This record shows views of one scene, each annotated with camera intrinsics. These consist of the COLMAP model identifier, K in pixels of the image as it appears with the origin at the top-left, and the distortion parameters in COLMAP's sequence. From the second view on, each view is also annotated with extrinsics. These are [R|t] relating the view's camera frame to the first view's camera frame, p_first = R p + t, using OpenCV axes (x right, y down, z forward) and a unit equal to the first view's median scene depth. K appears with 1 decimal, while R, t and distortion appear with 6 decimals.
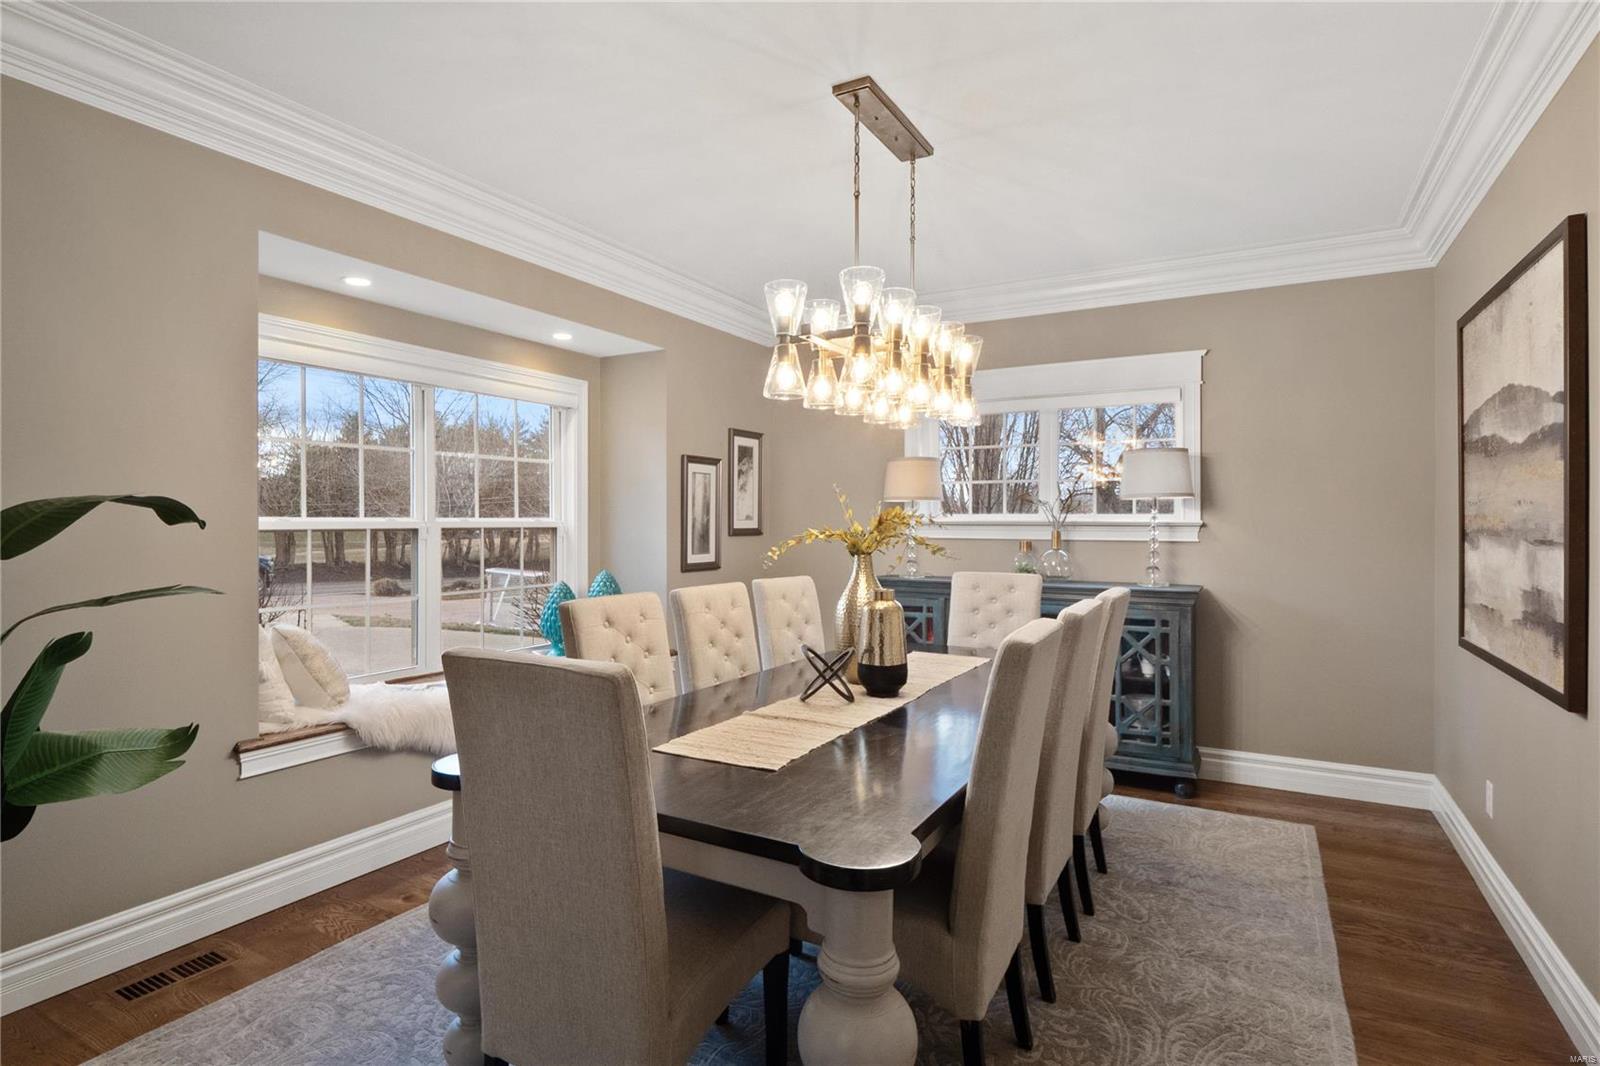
lens RADIAL K [[824.8, 0, 775.5], [0, 824.8, 522.4], [0, 0, 1]] dist [-0.000645, -0.004031]
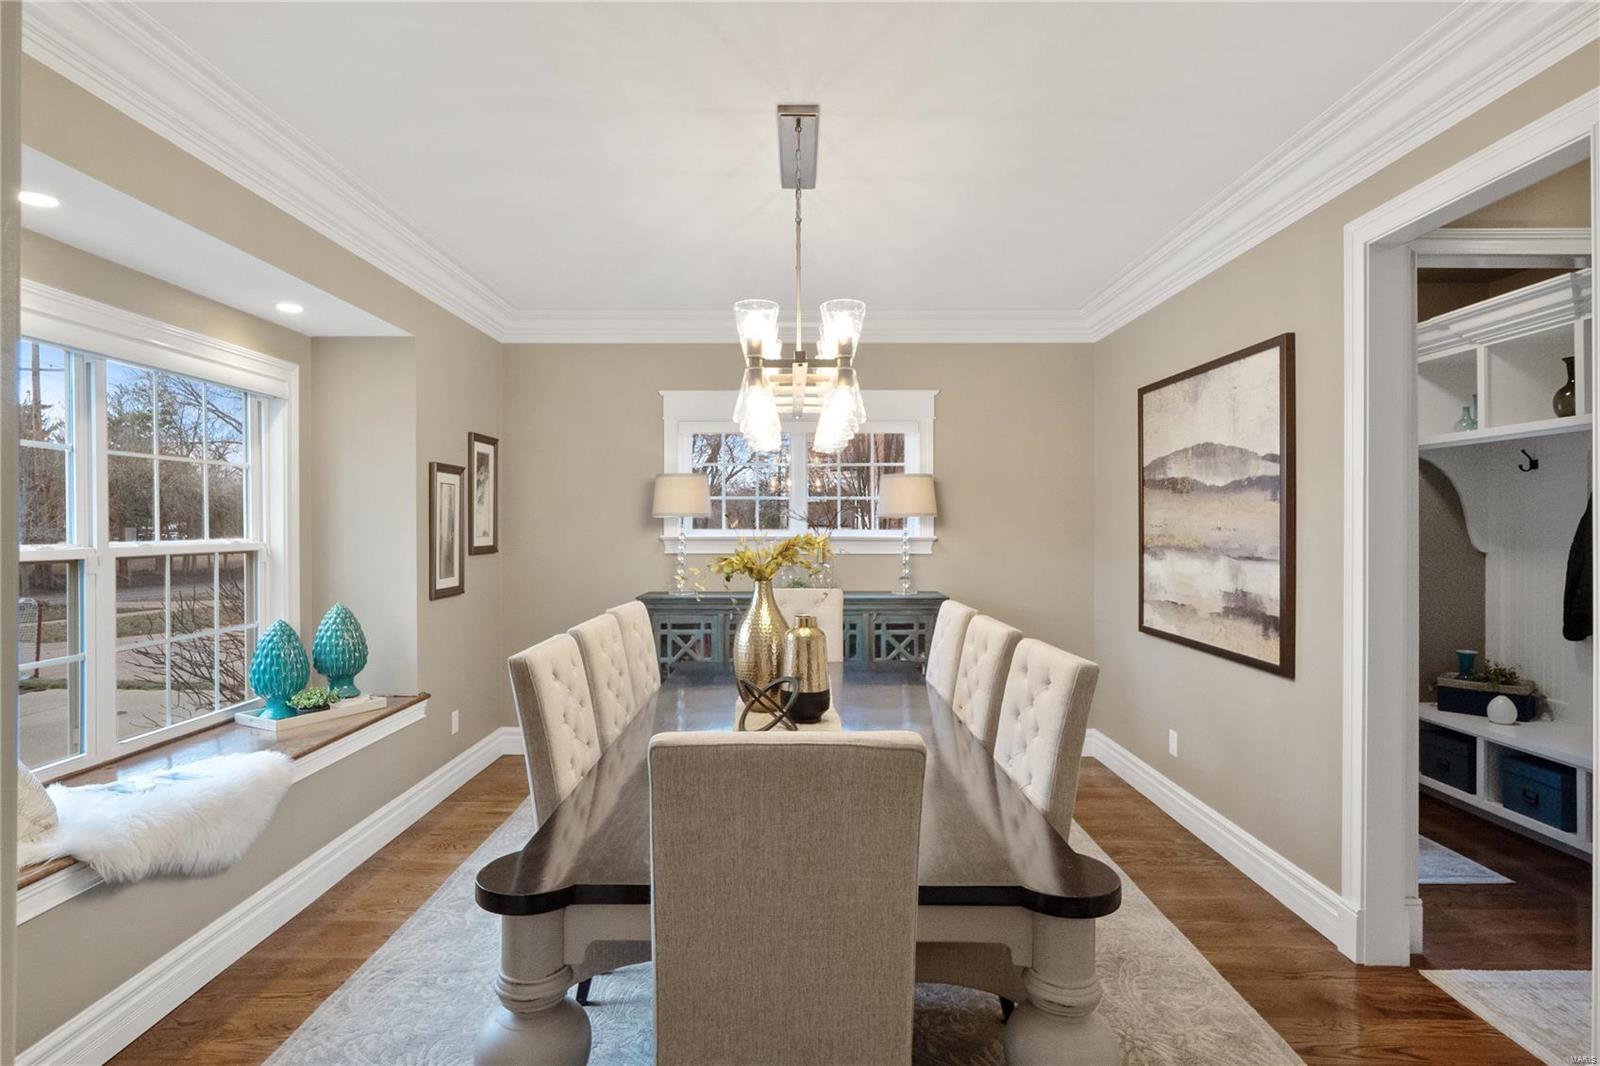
lens RADIAL K [[824.8, 0, 797.3], [0, 824.8, 530.5], [0, 0, 1]] dist [-0.000645, -0.004031]
pose [[0.867824, -0.006229, 0.496832, -0.326713], [0.002914, 0.999968, 0.007447, -0.026620], [-0.496863, -0.005015, 0.867815, 0.114278]]
